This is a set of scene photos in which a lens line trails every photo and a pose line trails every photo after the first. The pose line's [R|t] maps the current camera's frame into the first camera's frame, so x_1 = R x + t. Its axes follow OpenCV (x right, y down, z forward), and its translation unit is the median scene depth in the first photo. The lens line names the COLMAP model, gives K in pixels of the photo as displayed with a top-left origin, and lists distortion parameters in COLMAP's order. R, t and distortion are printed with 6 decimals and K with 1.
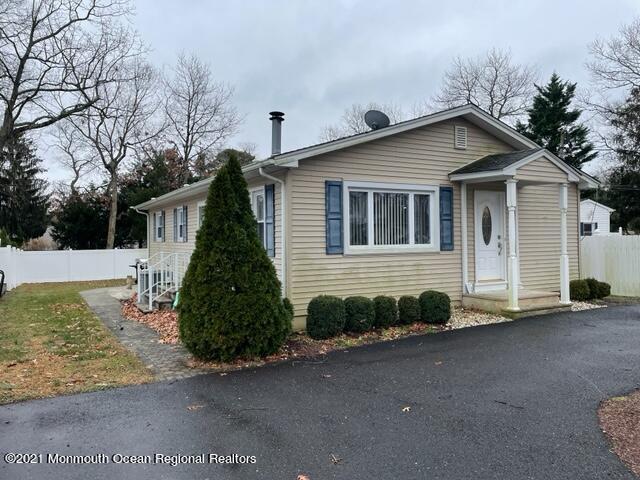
lens RADIAL K [[498.3, 0, 320.0], [0, 498.3, 240.0], [0, 0, 1]] dist [0.094239, -0.118388]
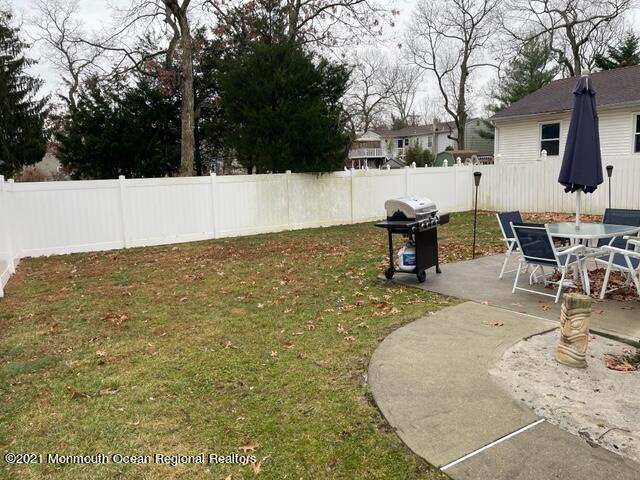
lens RADIAL K [[498.3, 0, 320.0], [0, 498.3, 240.0], [0, 0, 1]] dist [0.094239, -0.118388]
pose [[0.999730, -0.022090, 0.007202, -0.293845], [0.020838, 0.989552, 0.142662, 0.012356], [-0.010278, -0.142474, 0.989745, 0.502356]]
